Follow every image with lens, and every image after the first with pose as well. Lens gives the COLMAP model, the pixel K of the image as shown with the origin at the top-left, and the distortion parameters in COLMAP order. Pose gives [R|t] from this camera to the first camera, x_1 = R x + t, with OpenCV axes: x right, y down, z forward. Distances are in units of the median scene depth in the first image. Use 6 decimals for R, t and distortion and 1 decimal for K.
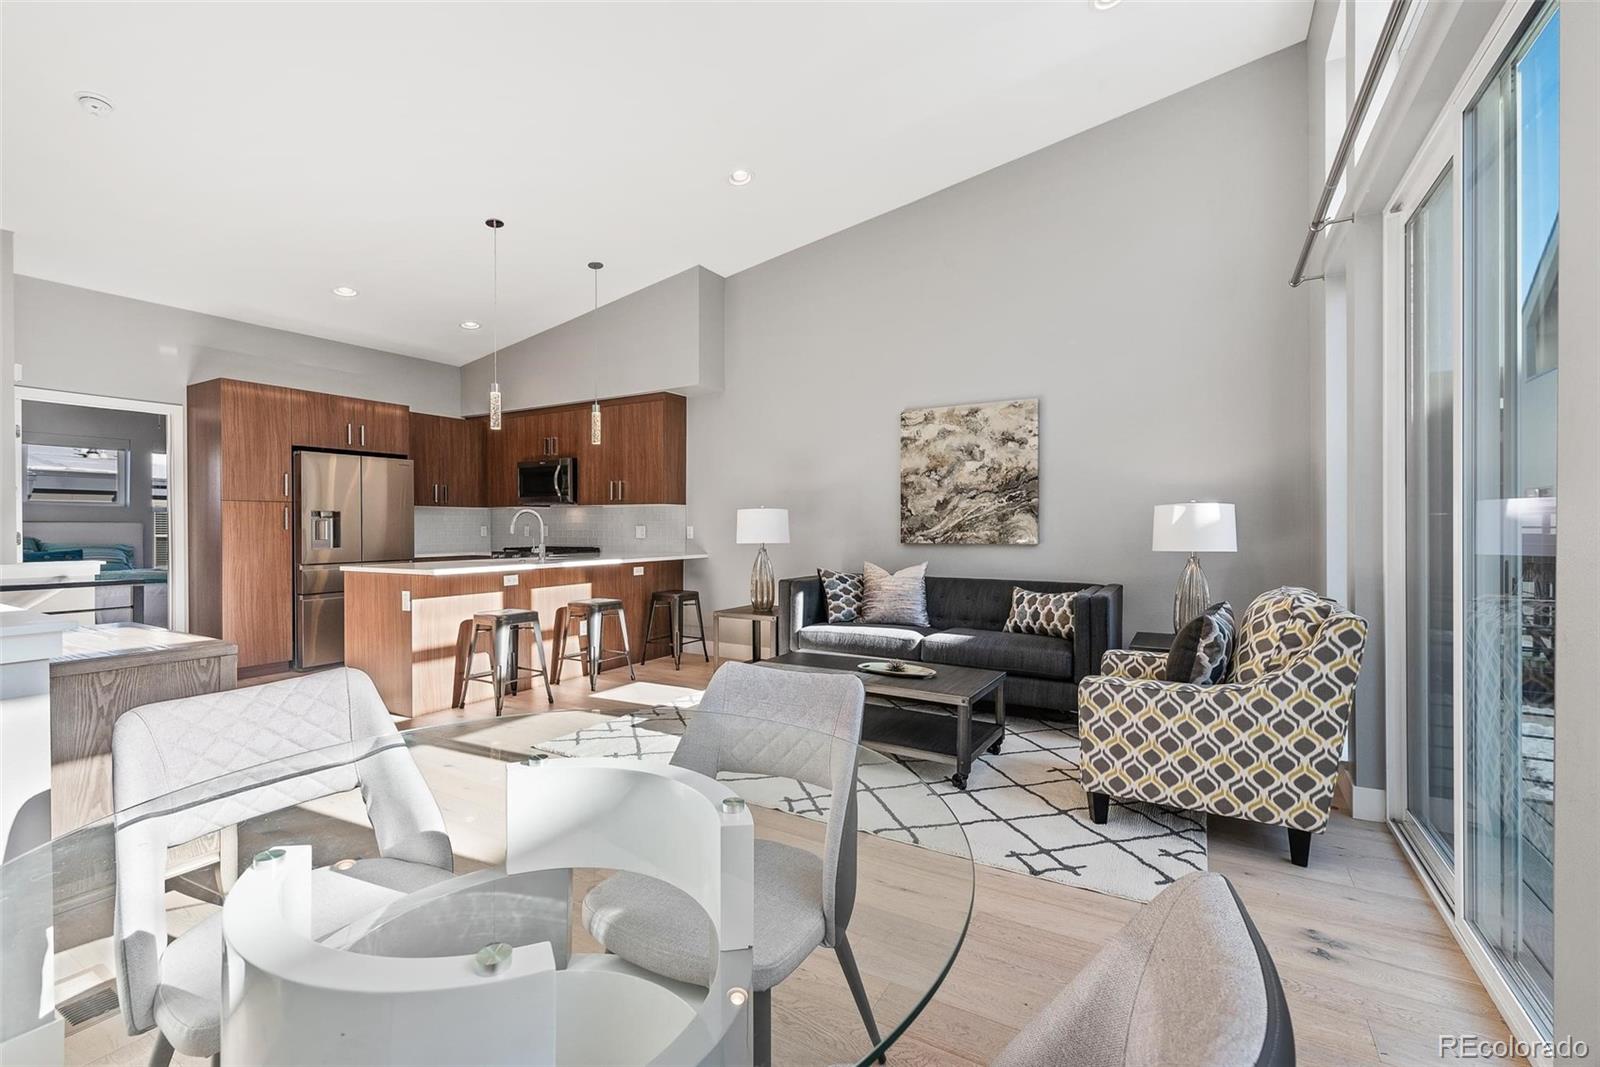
lens RADIAL K [[691.8, 0, 807.1], [0, 691.8, 528.1], [0, 0, 1]] dist [-0.002033, -0.000105]
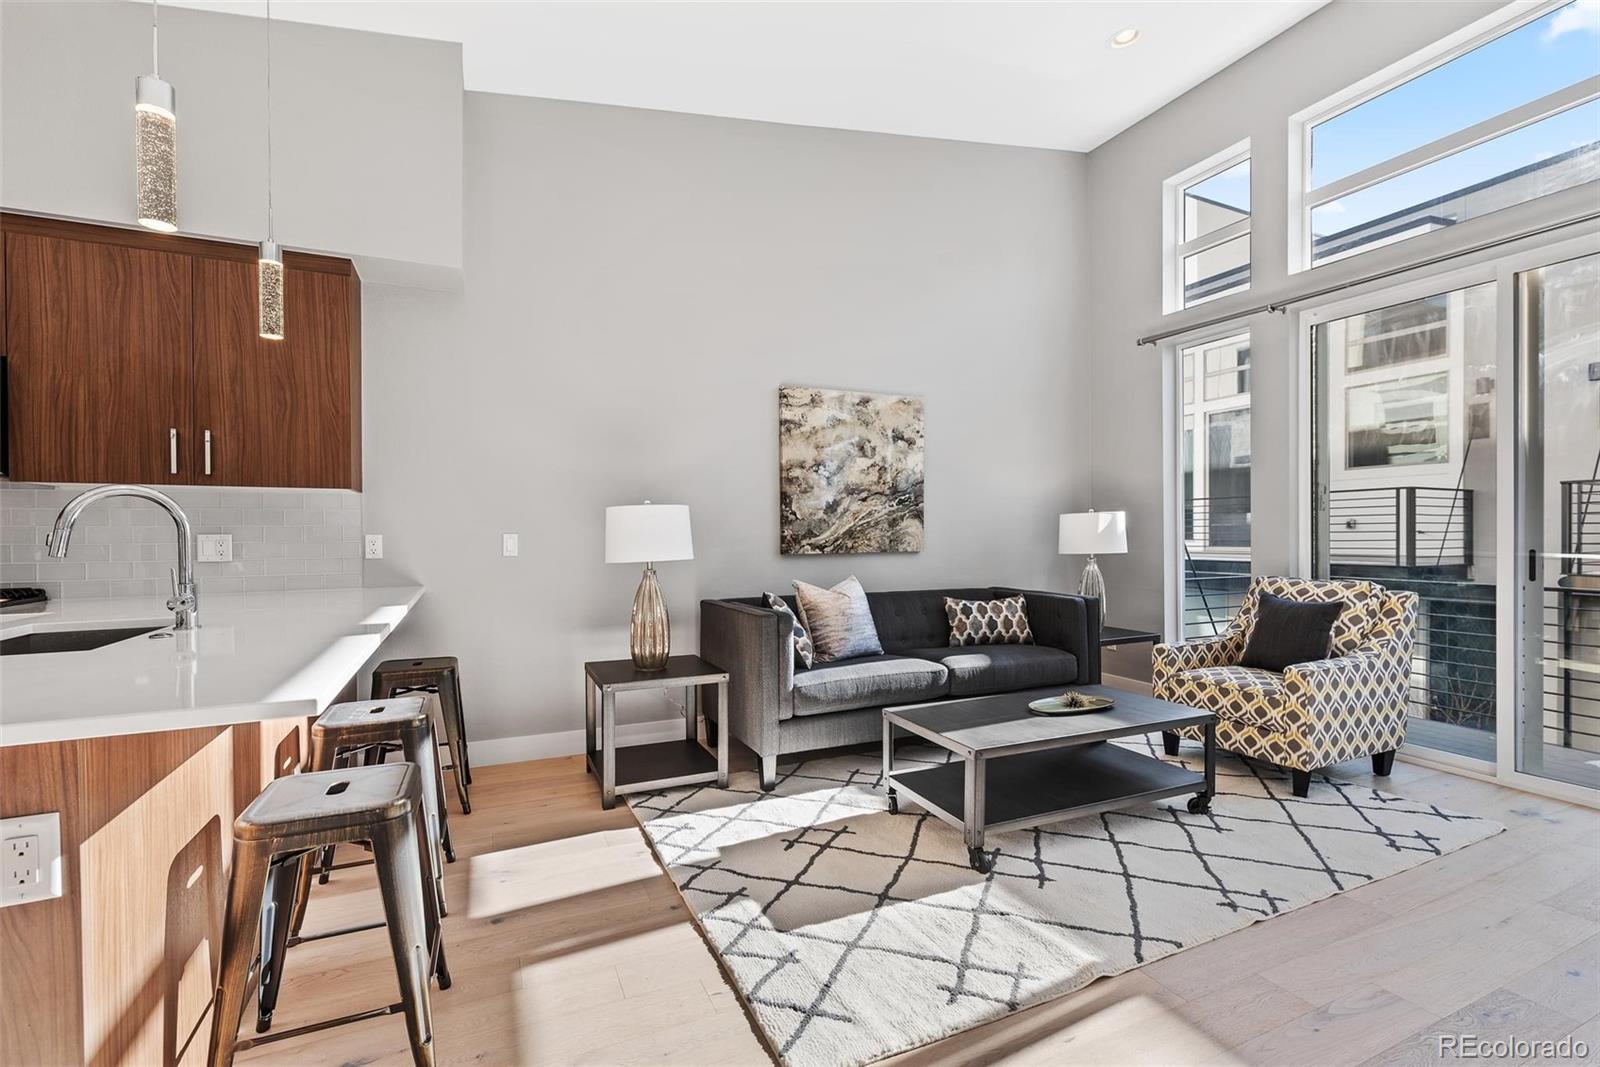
lens RADIAL K [[691.8, 0, 796.1], [0, 691.8, 546.5], [0, 0, 1]] dist [-0.002033, -0.000105]
pose [[0.578199, -0.017918, 0.815699, -0.512326], [0.006342, 0.999827, 0.017468, -0.000853], [-0.815871, -0.004927, 0.578213, 0.550968]]
